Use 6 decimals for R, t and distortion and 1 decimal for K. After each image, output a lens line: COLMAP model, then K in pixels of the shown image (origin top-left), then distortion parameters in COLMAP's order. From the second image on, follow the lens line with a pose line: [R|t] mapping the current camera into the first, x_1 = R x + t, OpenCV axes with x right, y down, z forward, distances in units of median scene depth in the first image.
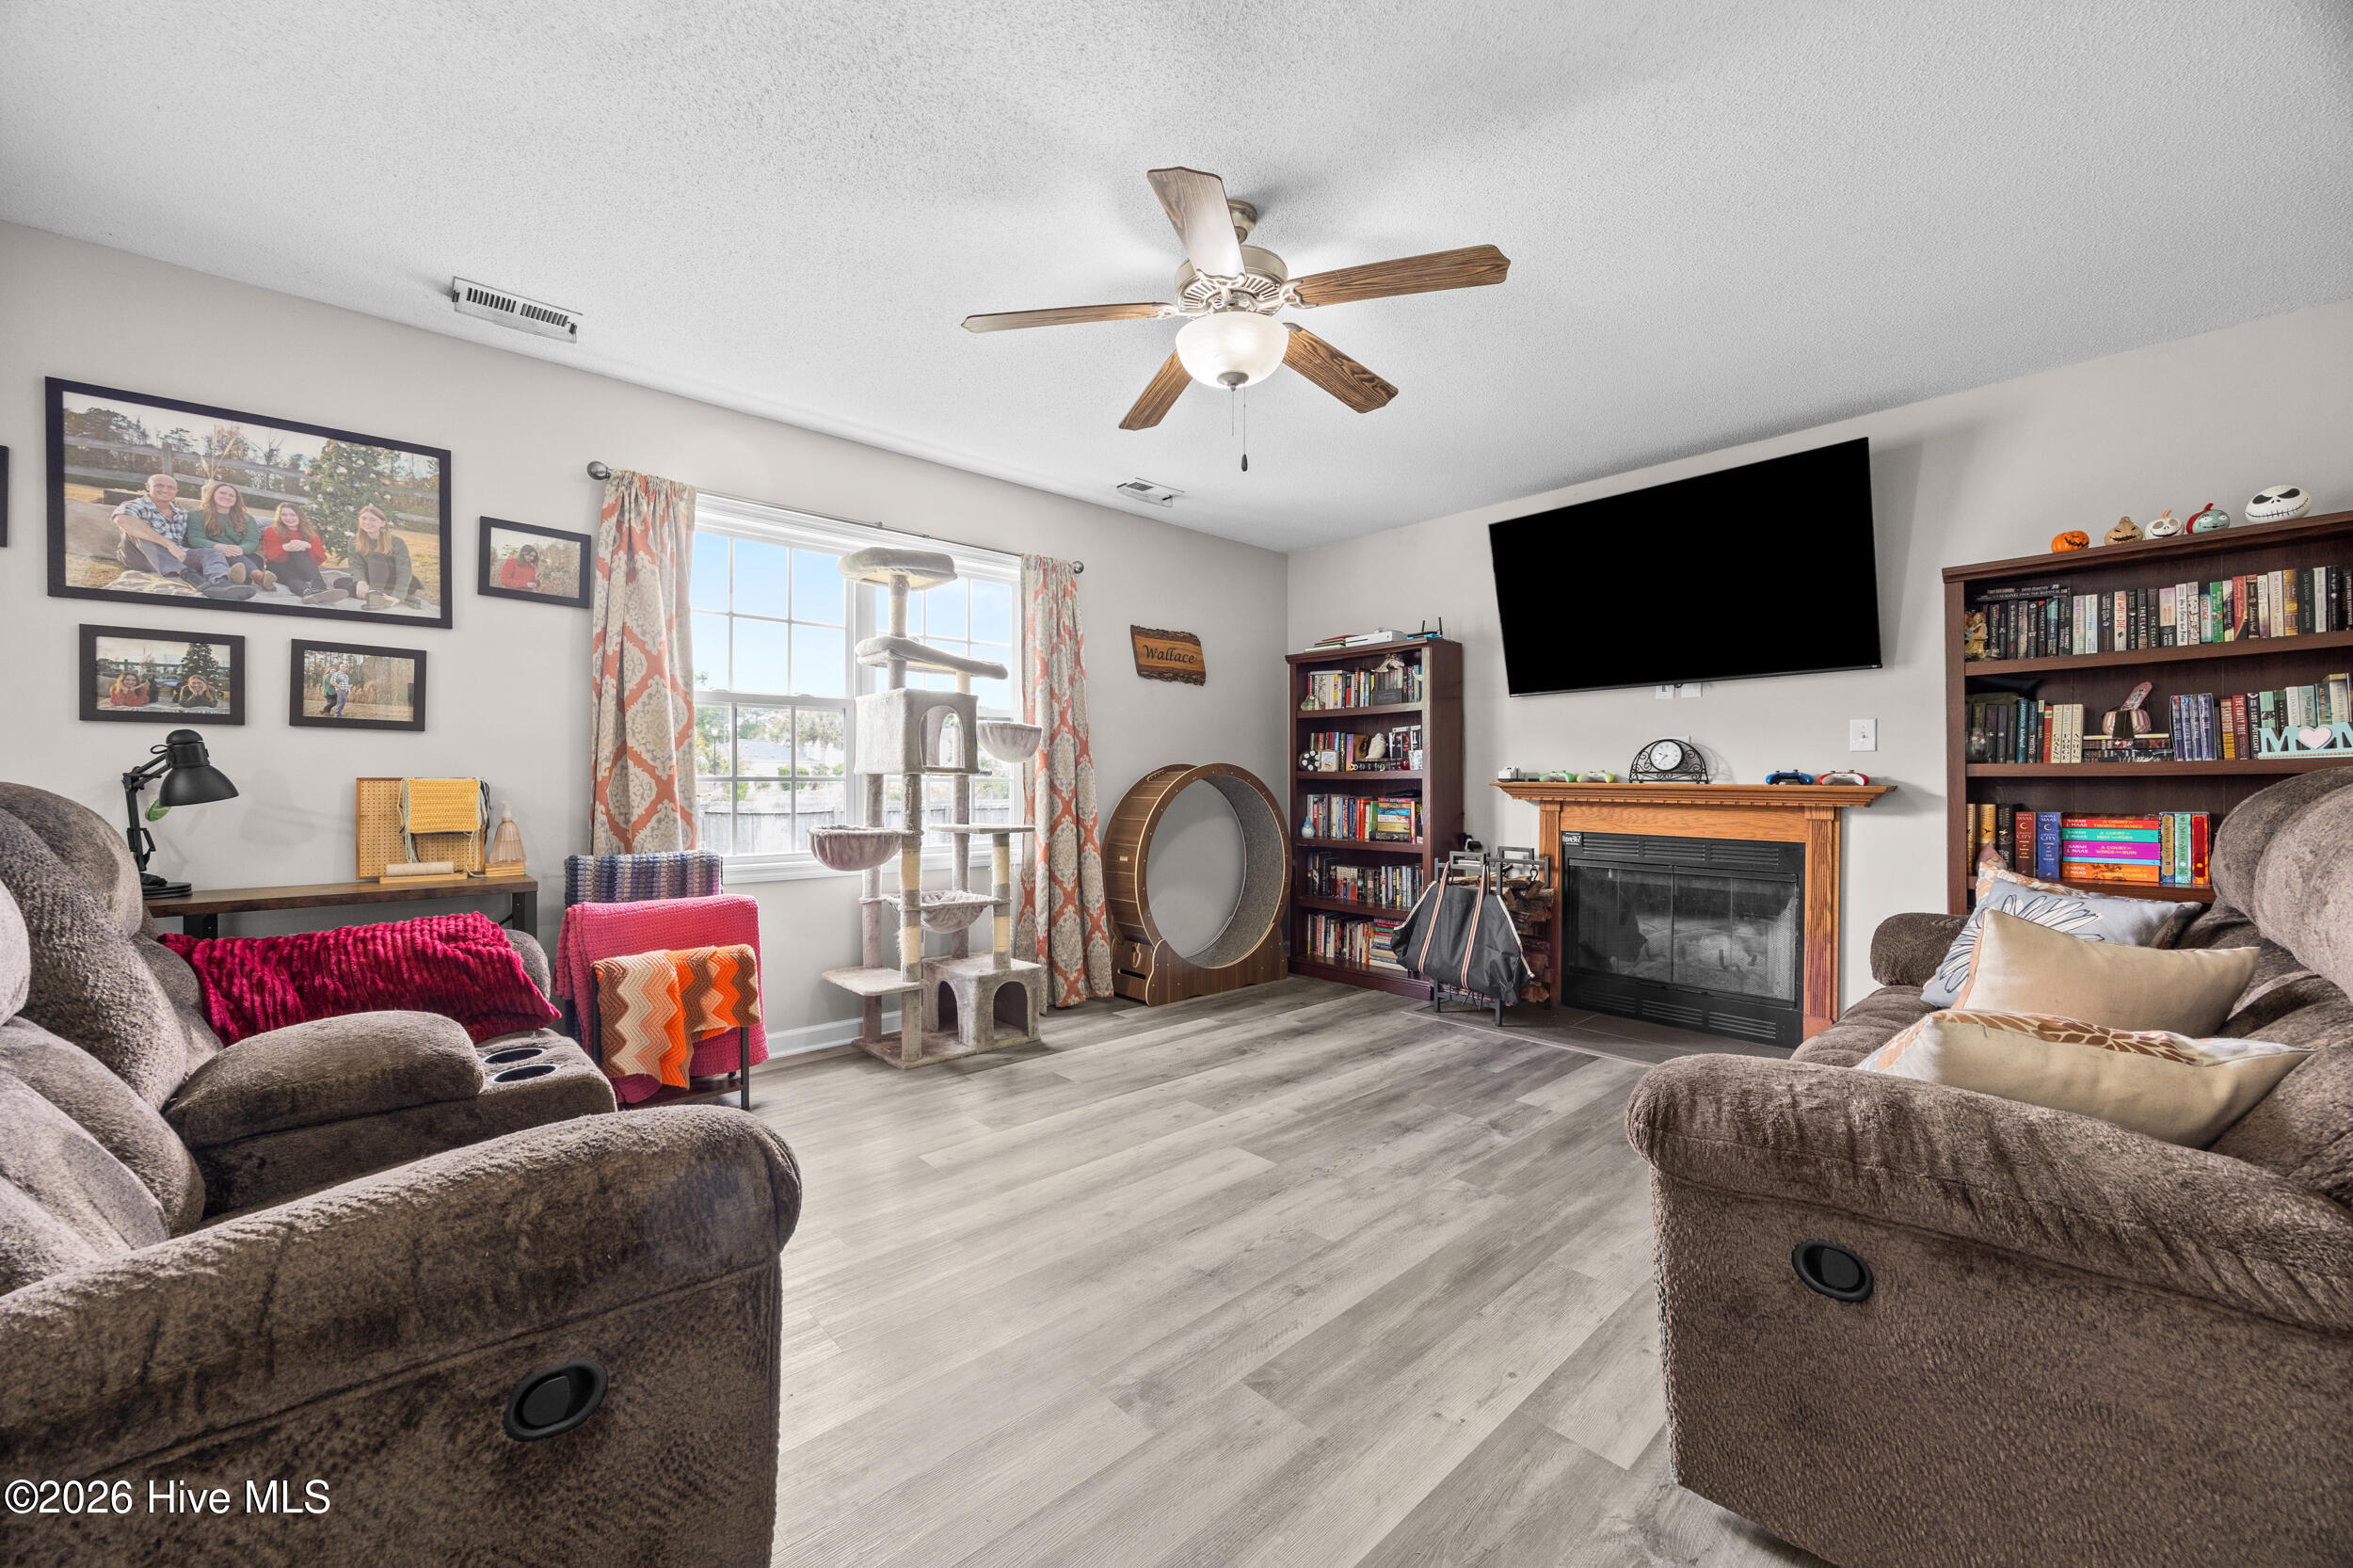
lens RADIAL K [[895.8, 0, 1169.7], [0, 895.8, 777.3], [0, 0, 1]] dist [-0.001906, -0.000185]
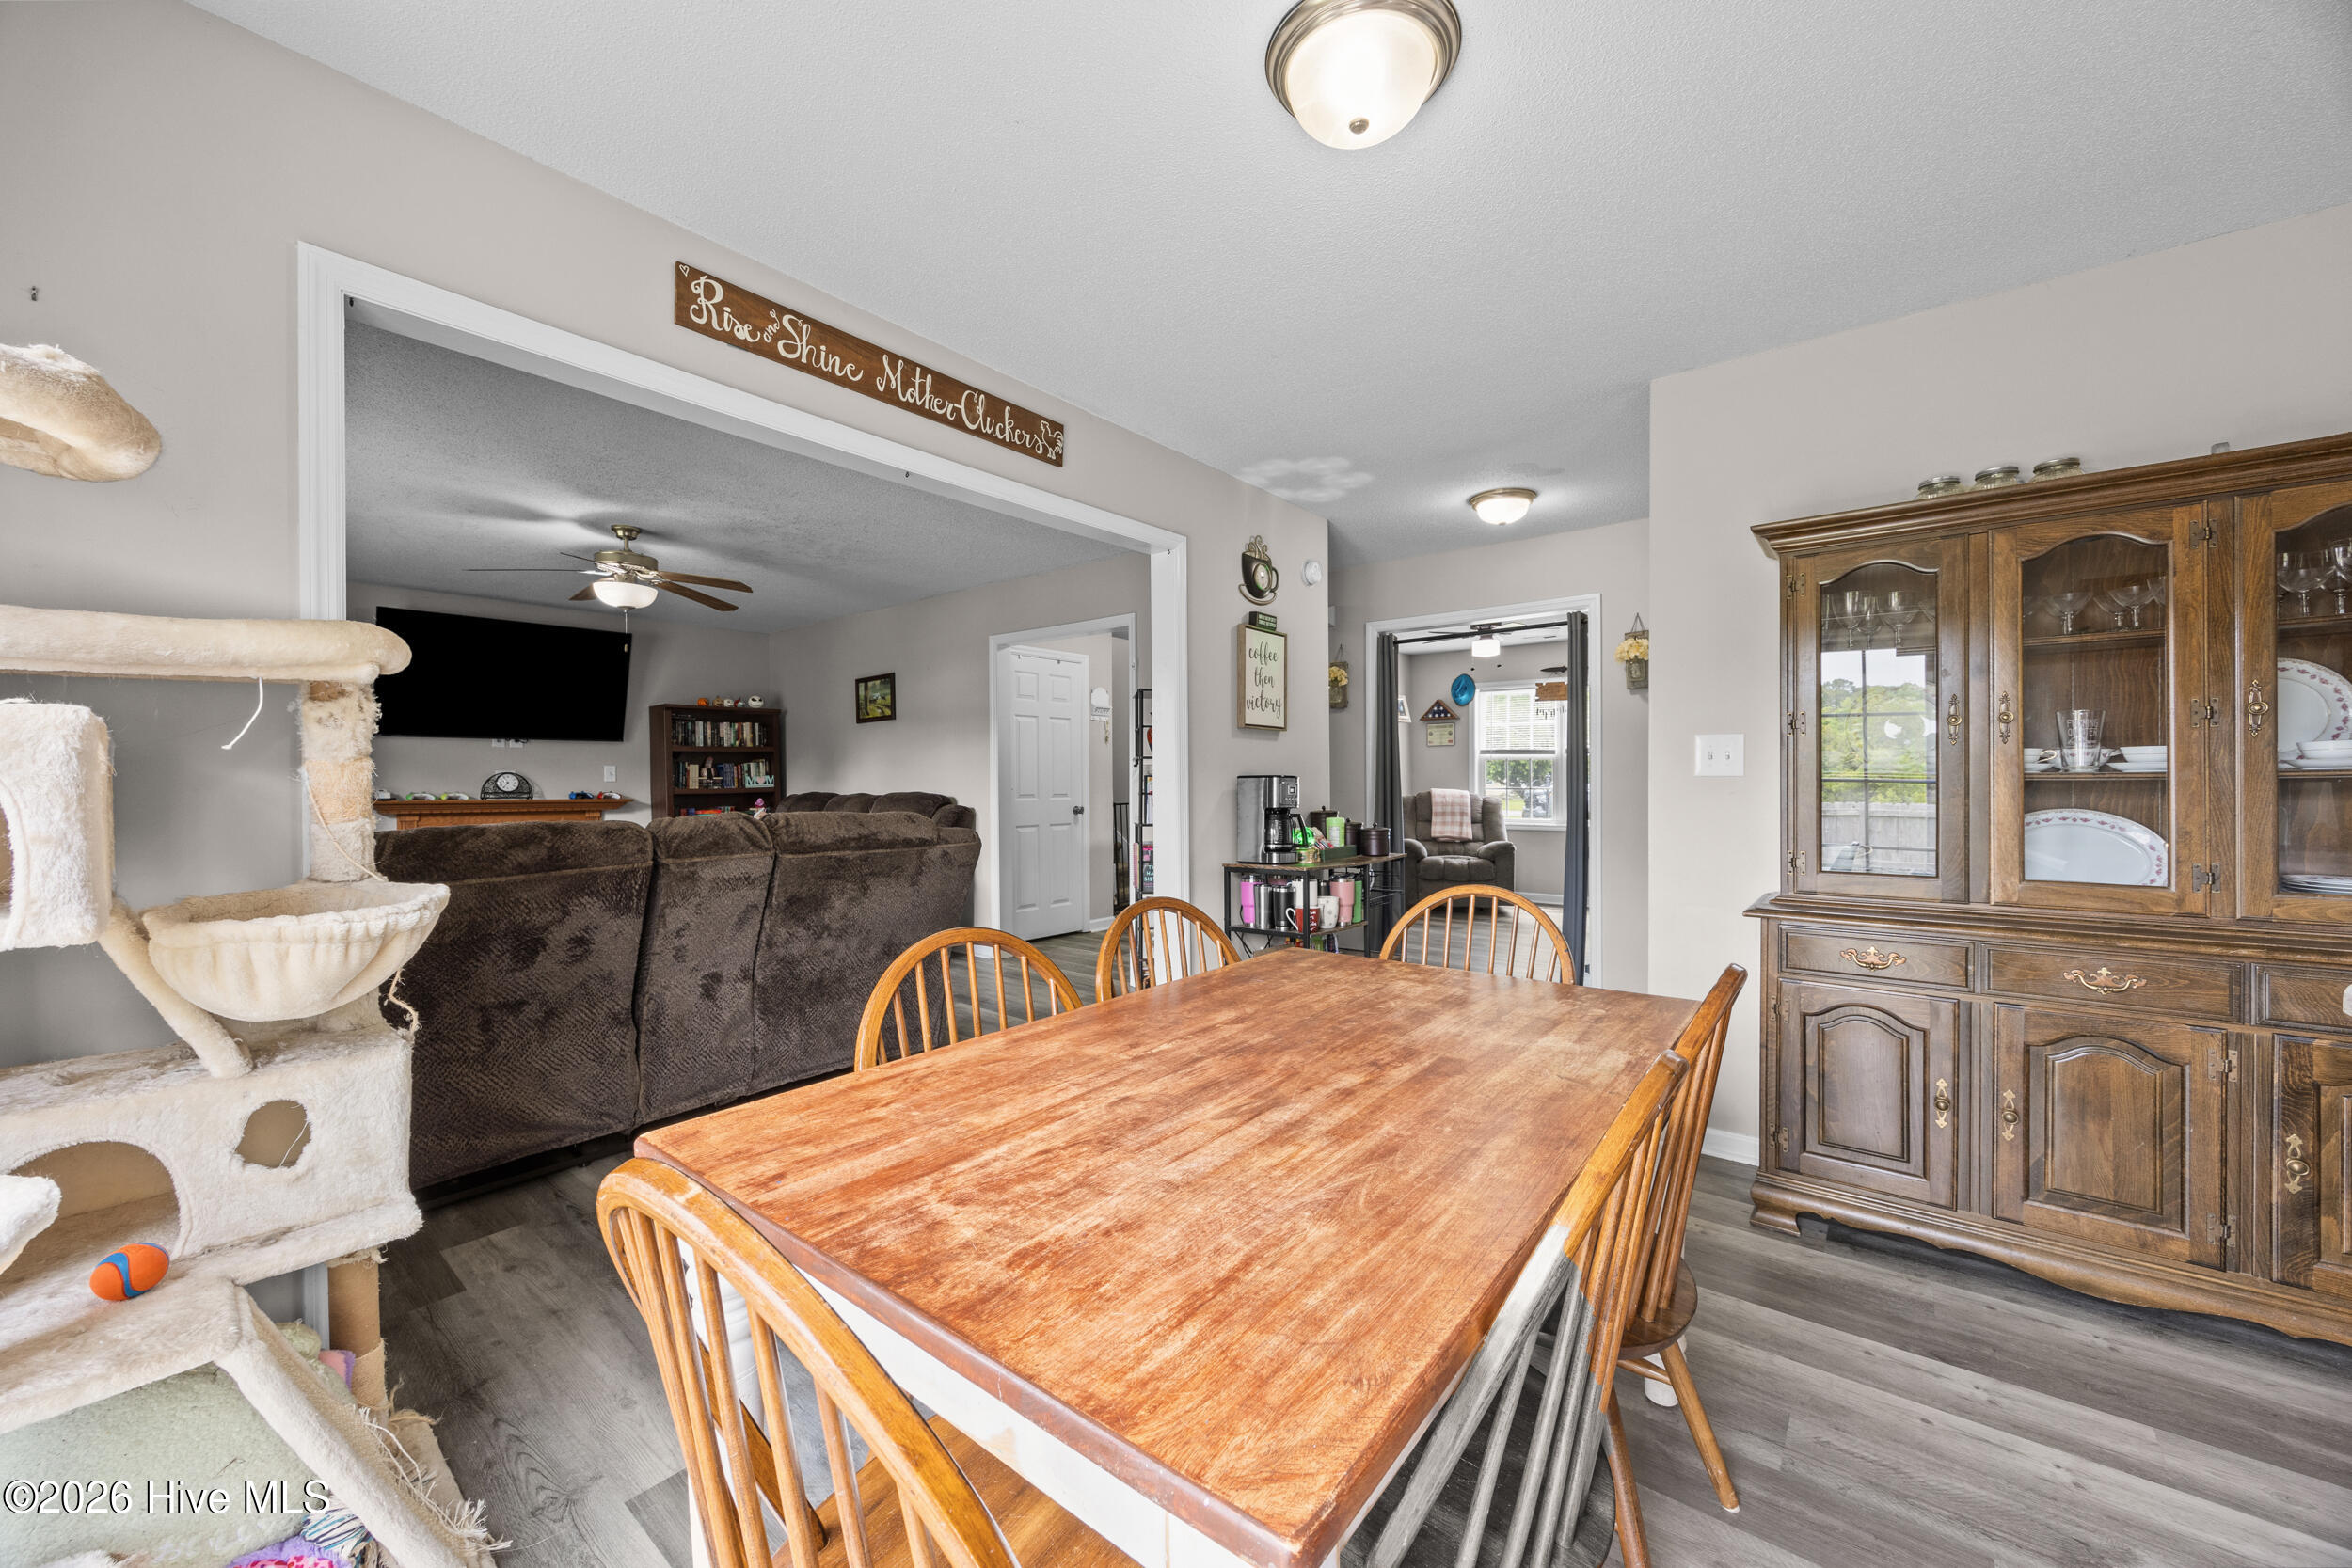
lens RADIAL K [[895.3, 0, 1181.6], [0, 895.3, 792.9], [0, 0, 1]] dist [-0.001906, -0.000185]
pose [[-0.138423, -0.012193, 0.990298, -1.446036], [-0.000930, 0.999925, 0.012182, -0.031098], [-0.990373, 0.000766, -0.138424, 0.004030]]
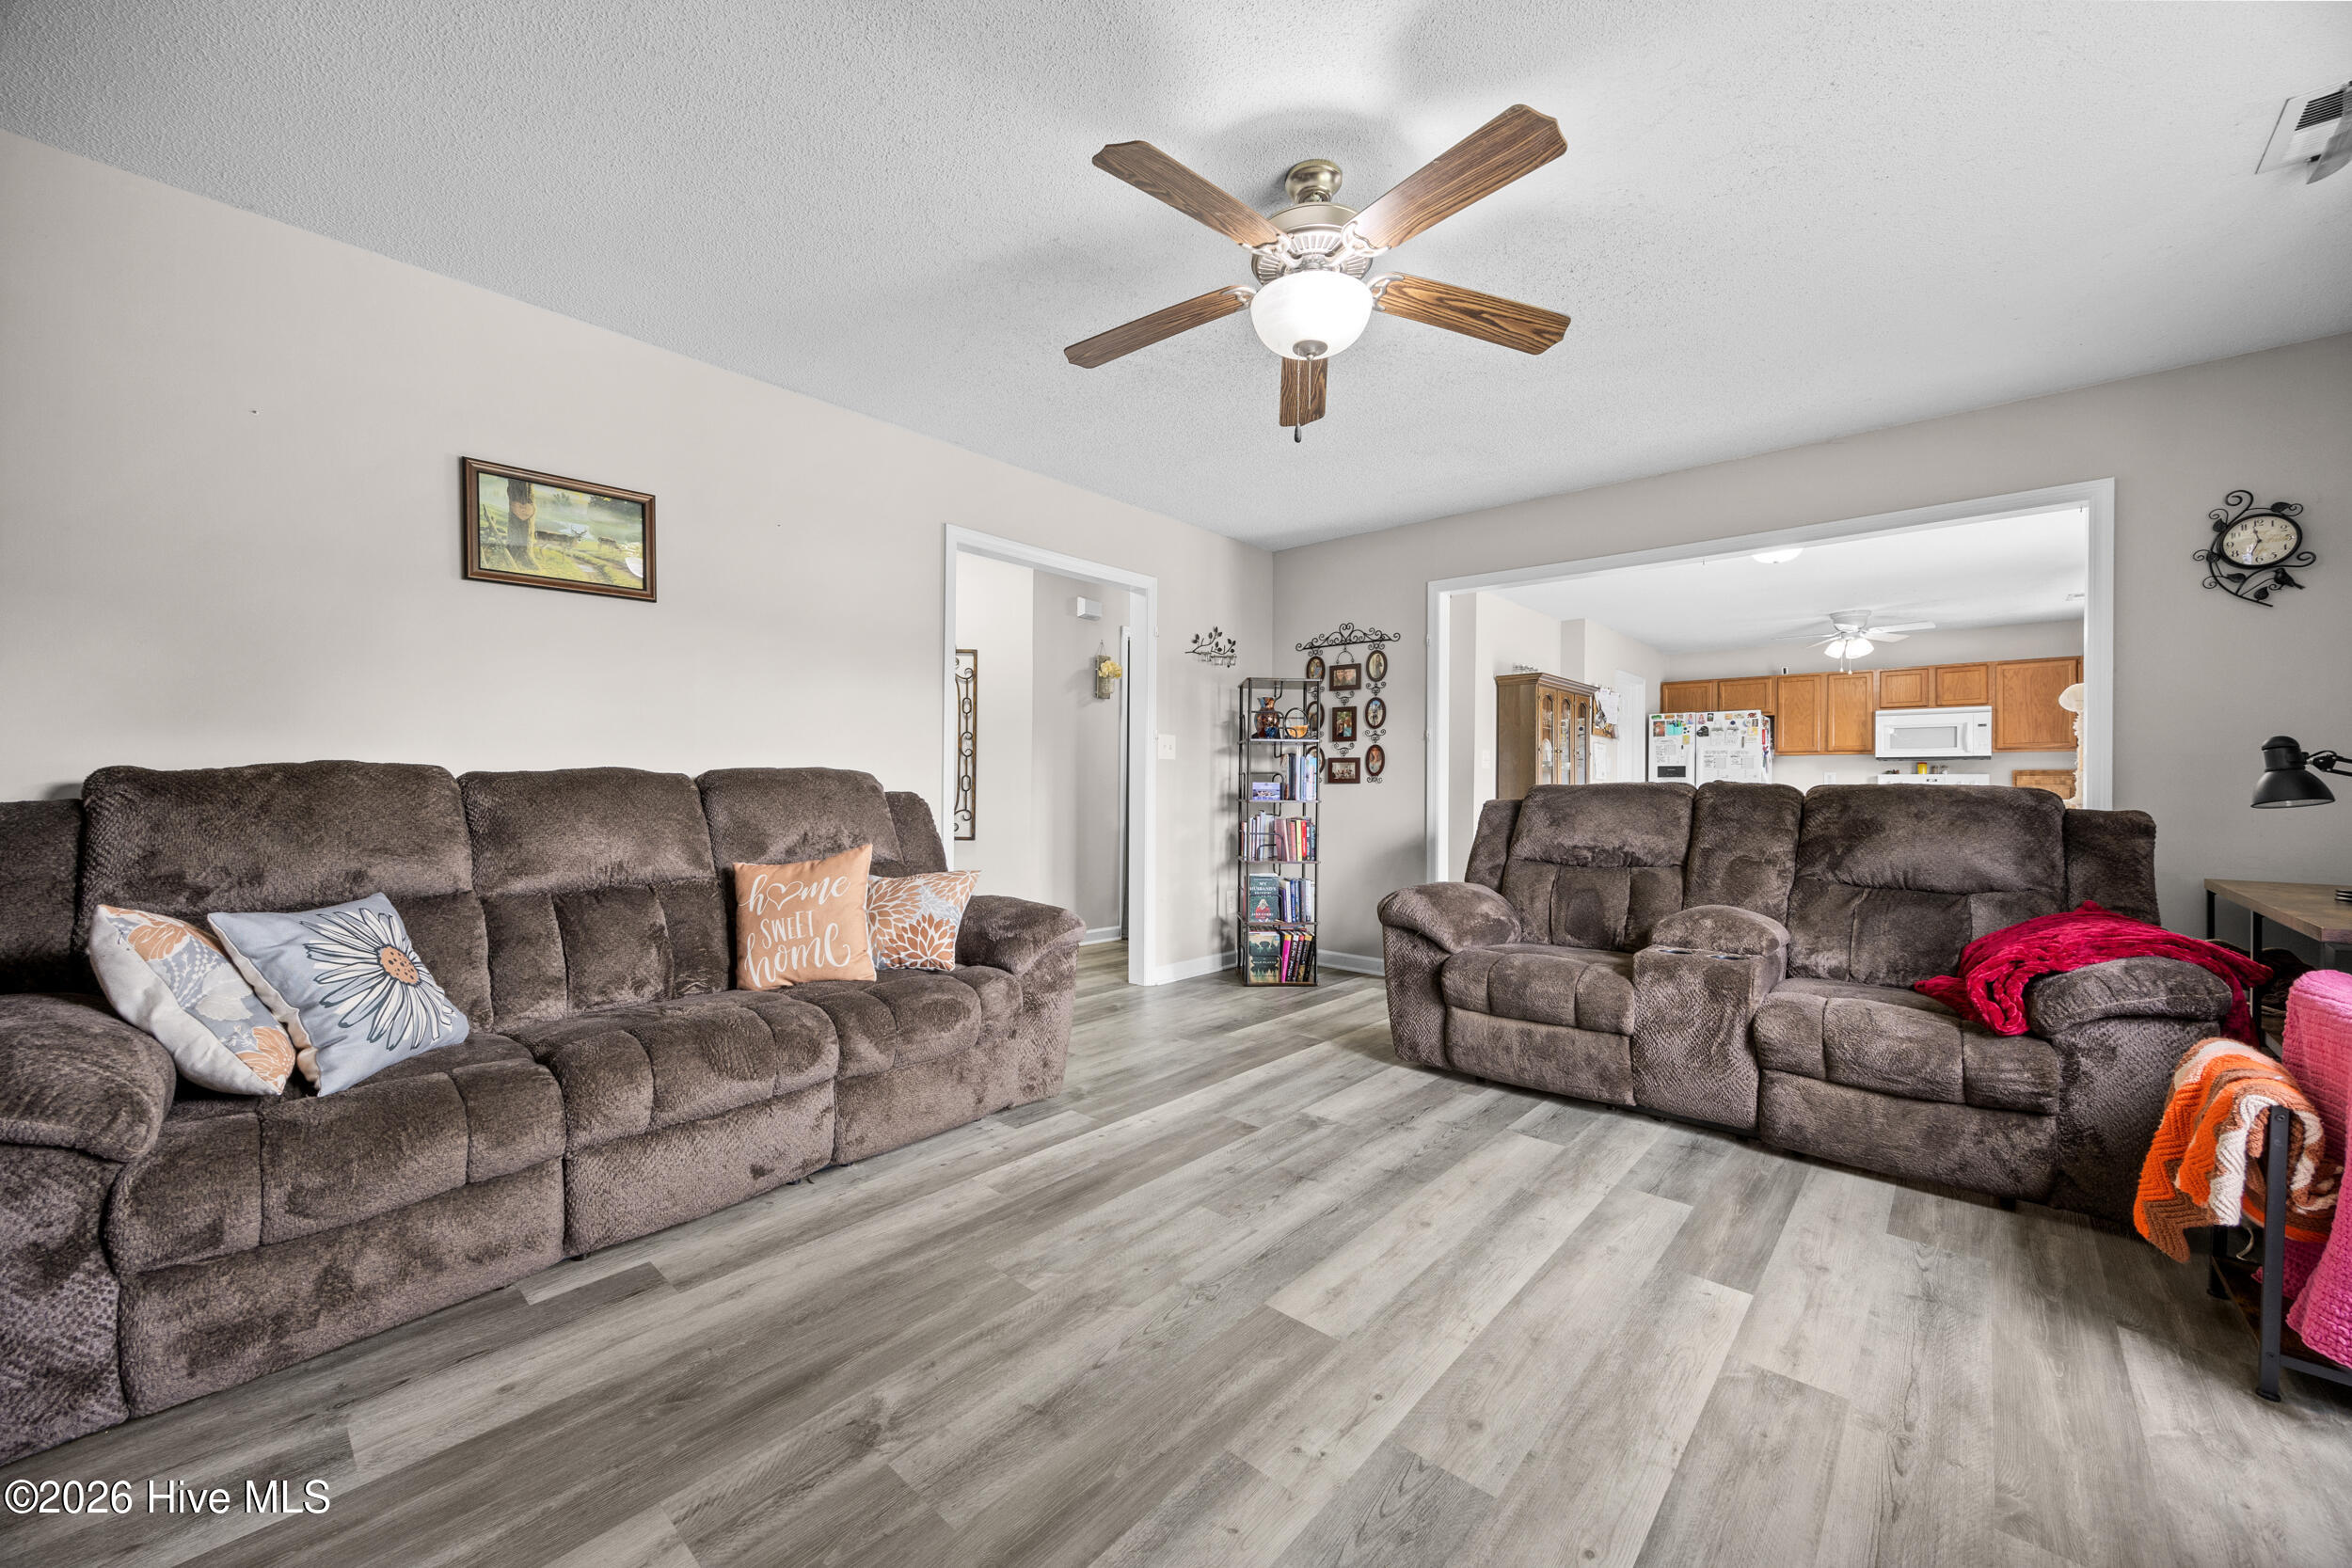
lens RADIAL K [[895.3, 0, 1165.3], [0, 895.3, 780.0], [0, 0, 1]] dist [-0.001906, -0.000185]
pose [[-0.995831, -0.006958, -0.090953, 0.202212], [-0.006034, 0.999927, -0.010437, 0.011076], [0.091019, -0.009845, -0.995801, 1.284683]]
